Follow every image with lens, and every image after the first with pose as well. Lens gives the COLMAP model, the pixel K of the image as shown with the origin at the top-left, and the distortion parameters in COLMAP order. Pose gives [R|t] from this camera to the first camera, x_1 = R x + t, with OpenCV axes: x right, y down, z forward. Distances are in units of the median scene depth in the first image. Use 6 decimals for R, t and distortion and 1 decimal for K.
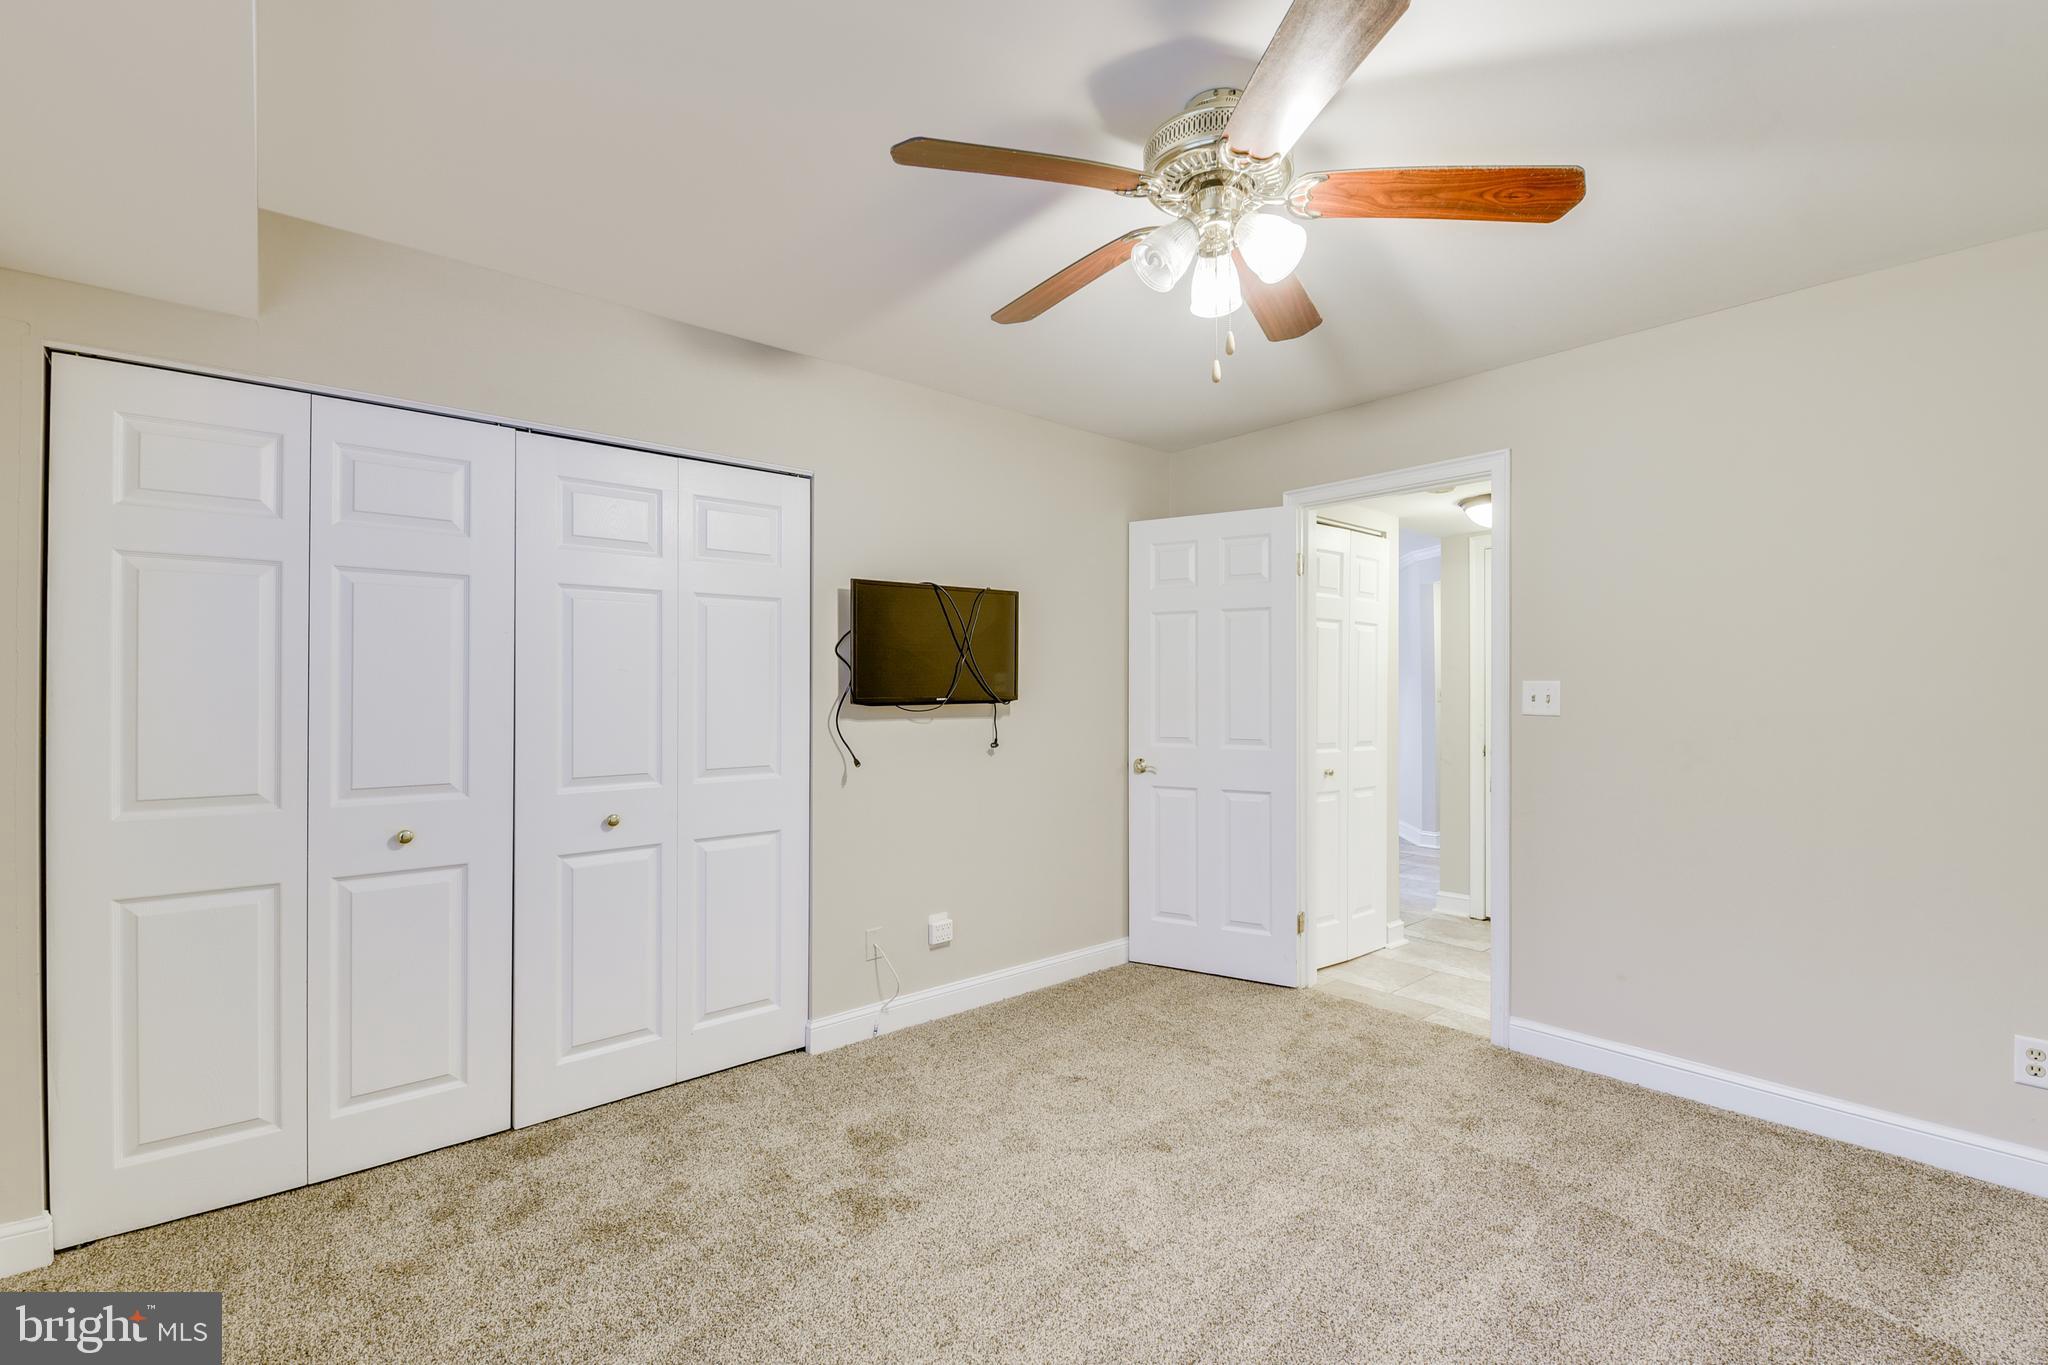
lens RADIAL K [[903.9, 0, 1021.9], [0, 903.9, 689.9], [0, 0, 1]] dist [-0.002093, -0.000527]
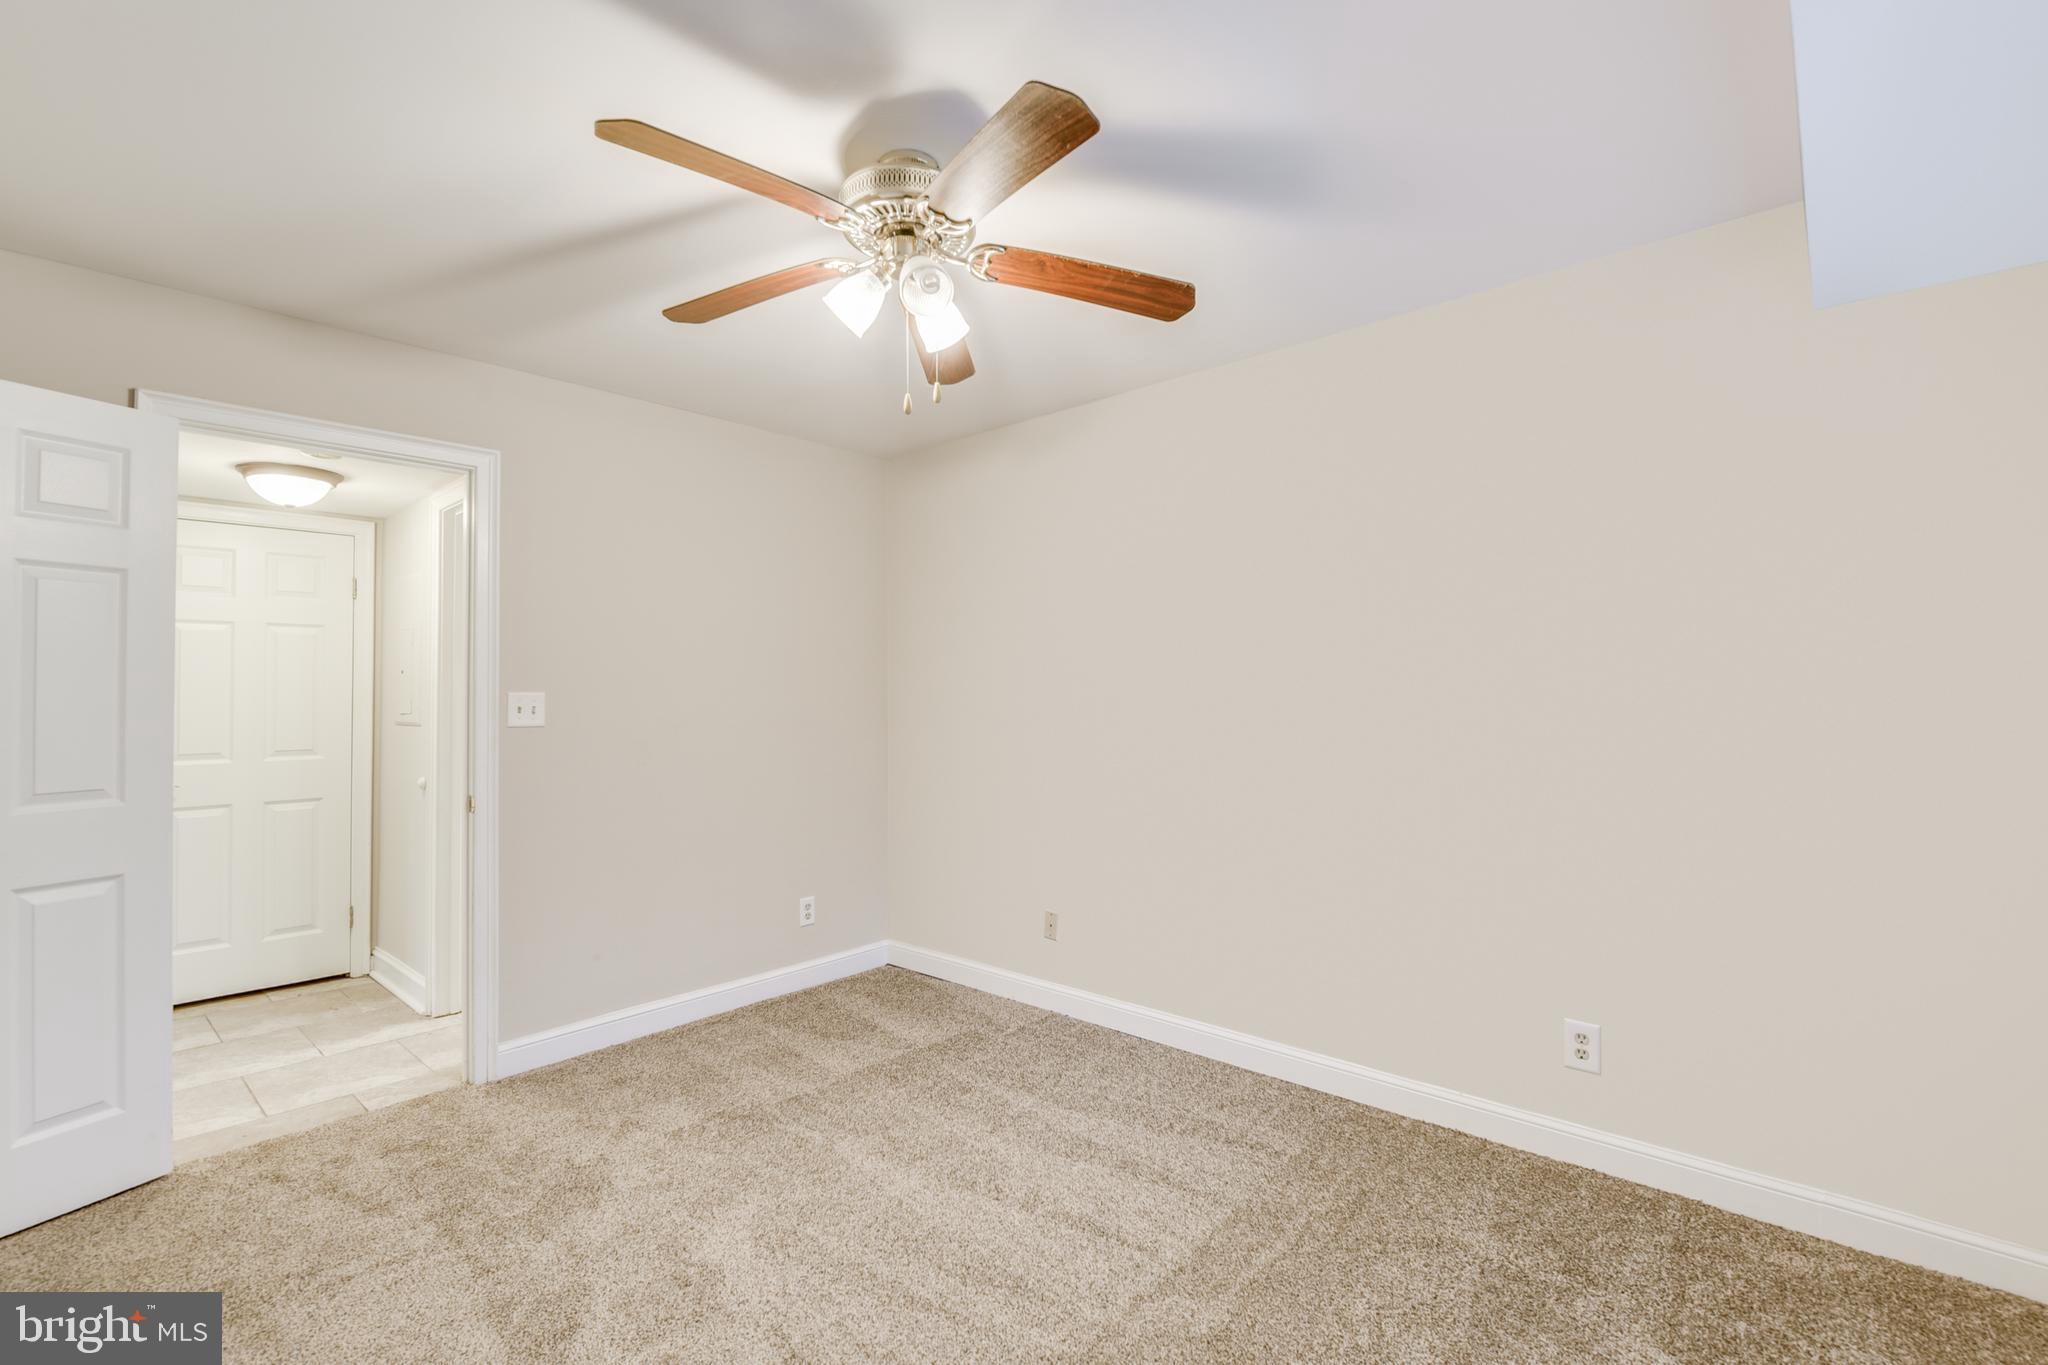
lens RADIAL K [[940.4, 0, 1024.2], [0, 940.4, 660.3], [0, 0, 1]] dist [0.000341, -0.000244]
pose [[-0.151043, 0.035777, 0.987879, -0.589259], [0.003538, 0.999358, -0.035652, -0.006897], [-0.988521, -0.001890, -0.151073, 0.657346]]
